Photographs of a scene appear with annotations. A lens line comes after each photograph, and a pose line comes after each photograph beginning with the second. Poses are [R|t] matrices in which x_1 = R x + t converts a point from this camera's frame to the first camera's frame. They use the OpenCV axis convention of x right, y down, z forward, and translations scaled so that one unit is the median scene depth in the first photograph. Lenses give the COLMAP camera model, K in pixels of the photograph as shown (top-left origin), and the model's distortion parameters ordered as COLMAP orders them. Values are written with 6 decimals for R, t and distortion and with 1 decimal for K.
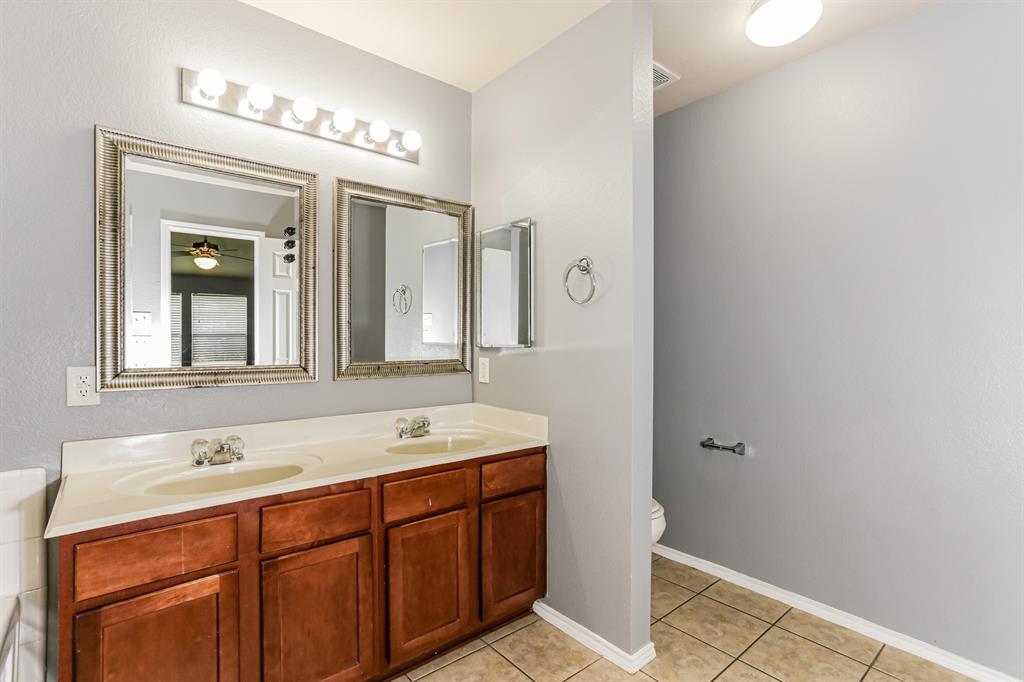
lens RADIAL K [[495.5, 0, 518.2], [0, 495.5, 341.5], [0, 0, 1]] dist [-0.040748, 0.022968]
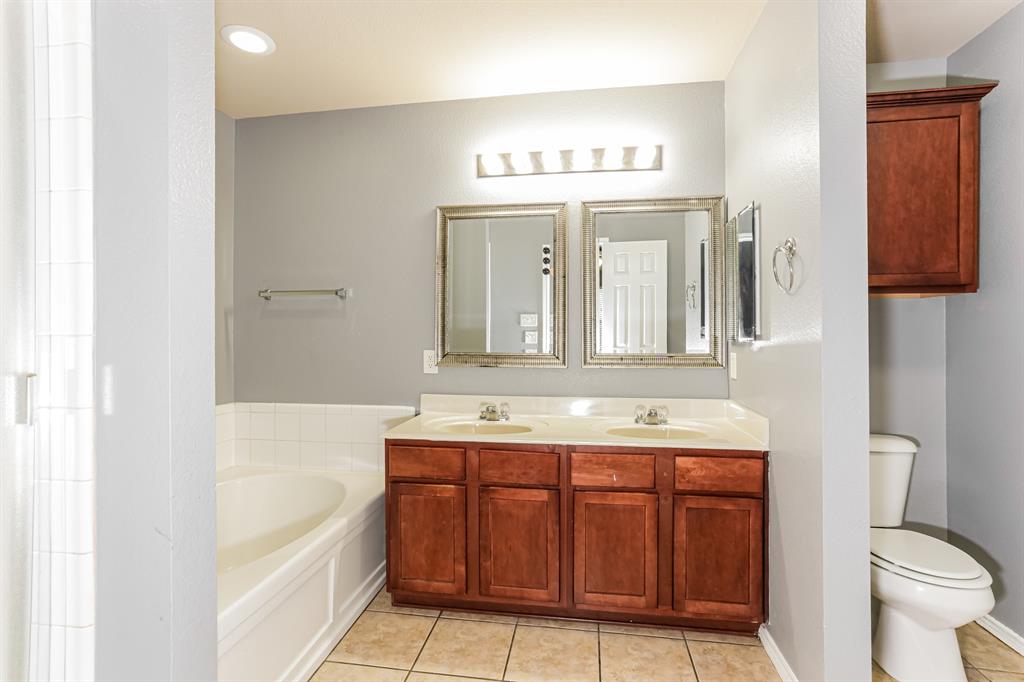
lens RADIAL K [[495.5, 0, 511.5], [0, 495.5, 328.2], [0, 0, 1]] dist [-0.040748, 0.022968]
pose [[0.650831, -0.011947, -0.759129, 0.482545], [-0.002096, 0.999844, -0.017532, 0.003651], [0.759220, 0.013001, 0.650704, 0.077773]]
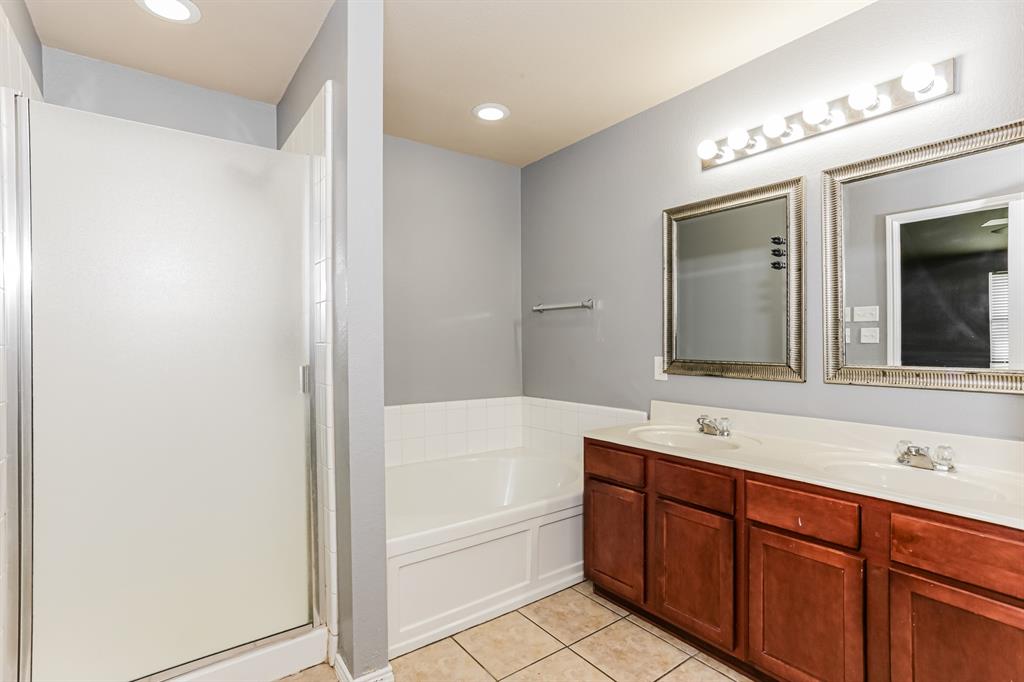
lens RADIAL K [[495.5, 0, 508.3], [0, 495.5, 338.4], [0, 0, 1]] dist [-0.040748, 0.022968]
pose [[-0.081755, -0.009376, -0.996608, 0.680926], [-0.000444, 0.999956, -0.009371, 0.003493], [0.996652, -0.000323, -0.081756, 0.503301]]
